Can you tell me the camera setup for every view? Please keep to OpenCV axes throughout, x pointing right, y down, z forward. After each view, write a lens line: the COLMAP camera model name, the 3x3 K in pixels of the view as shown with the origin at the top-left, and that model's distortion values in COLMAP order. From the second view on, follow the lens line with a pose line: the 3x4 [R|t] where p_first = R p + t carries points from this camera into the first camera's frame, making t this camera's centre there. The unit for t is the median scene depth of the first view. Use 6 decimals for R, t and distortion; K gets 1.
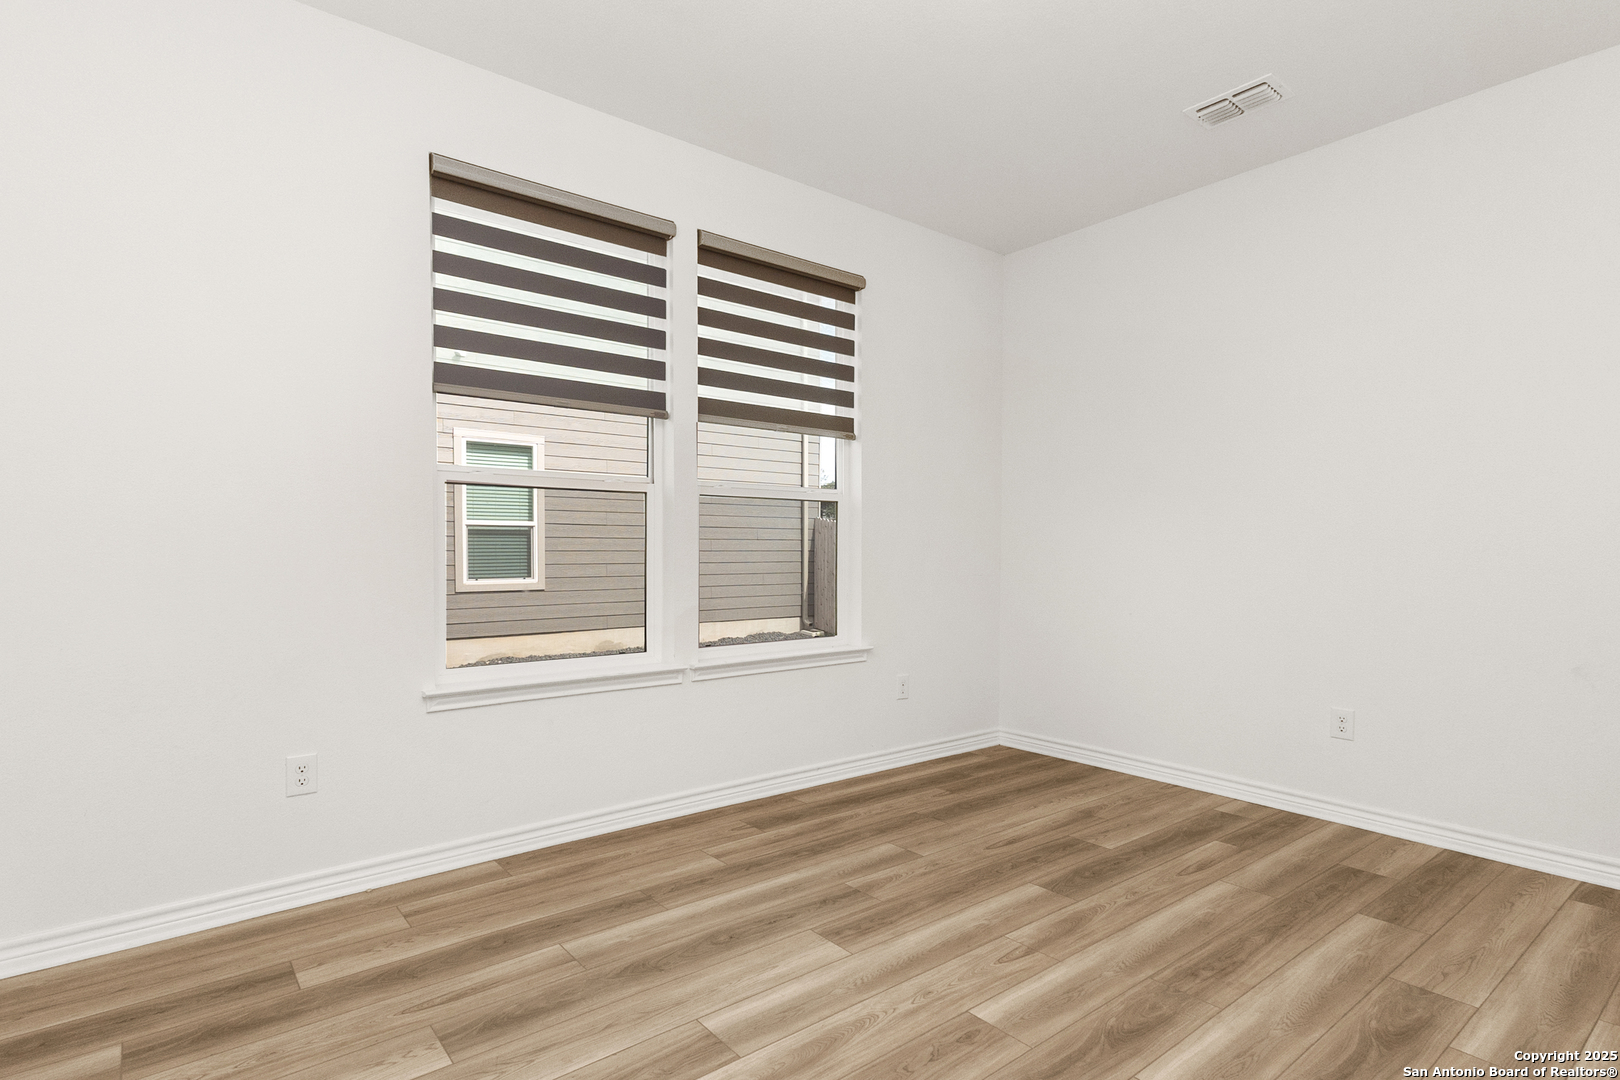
lens RADIAL K [[759.6, 0, 810.0], [0, 759.6, 540.0], [0, 0, 1]] dist [0.009782, 0.000122]
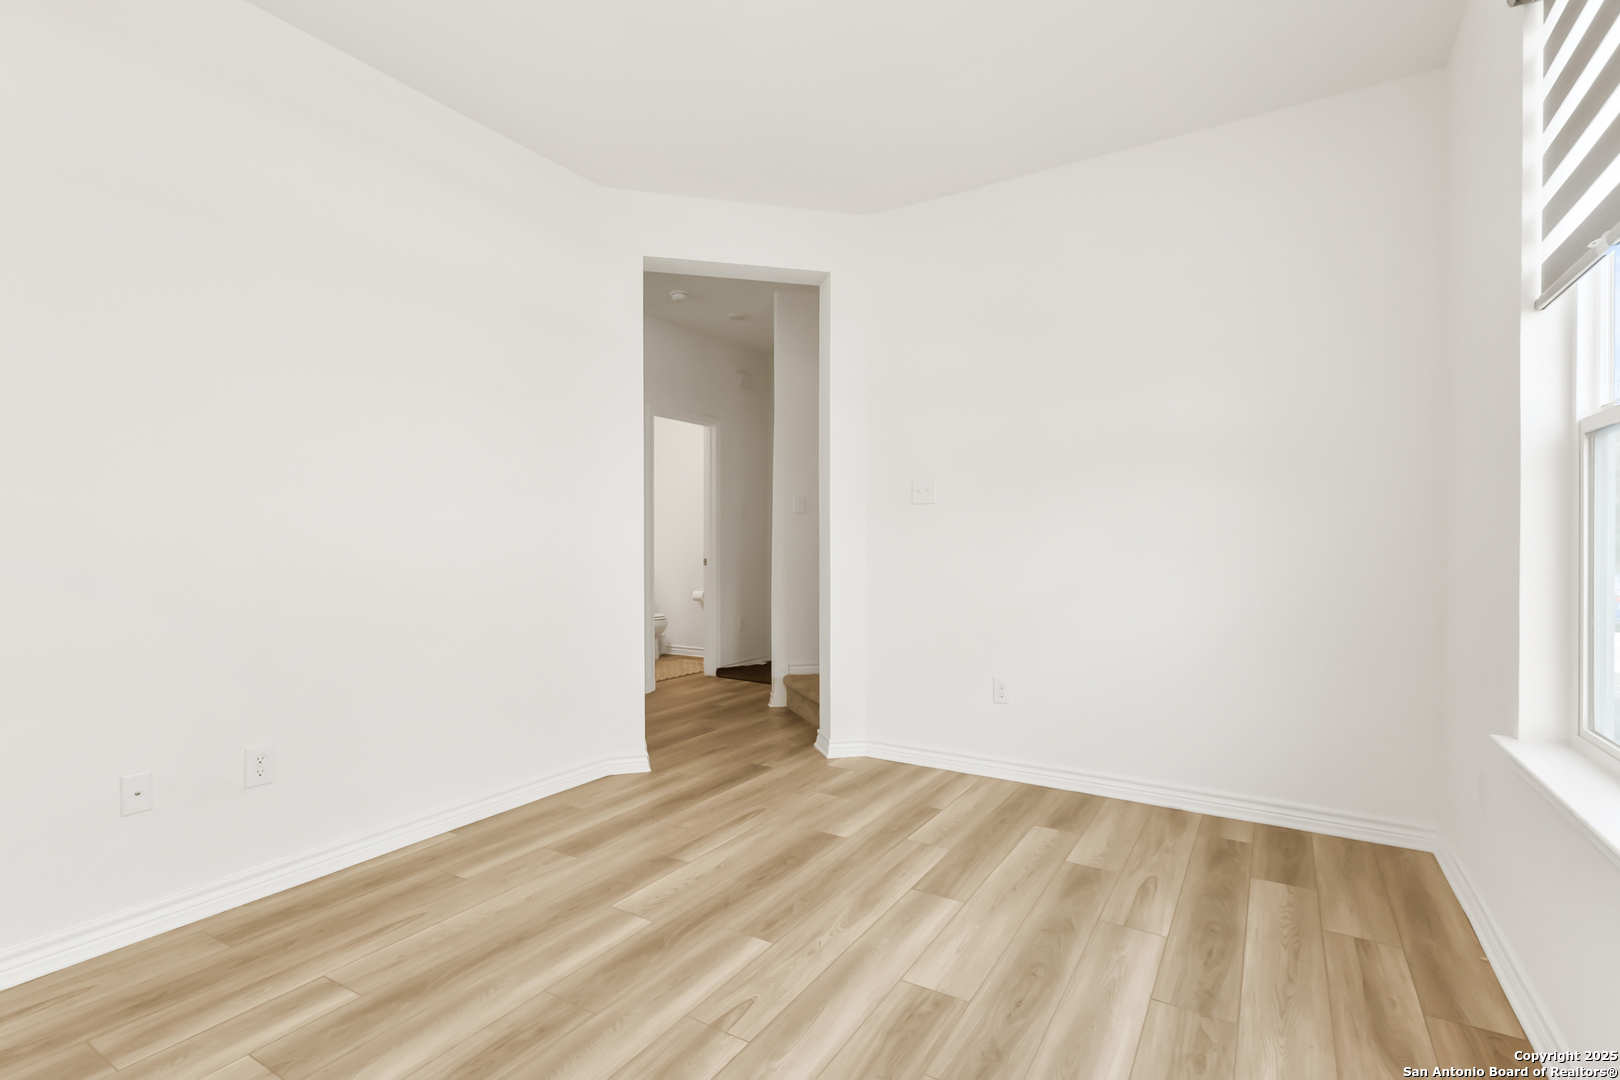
lens RADIAL K [[759.6, 0, 810.0], [0, 759.6, 540.0], [0, 0, 1]] dist [0.009782, 0.000122]
pose [[-0.934414, 0.000366, -0.356187, 0.532423], [0.007644, 0.999790, -0.019025, 0.014422], [0.356106, -0.020500, -0.934221, 1.979579]]
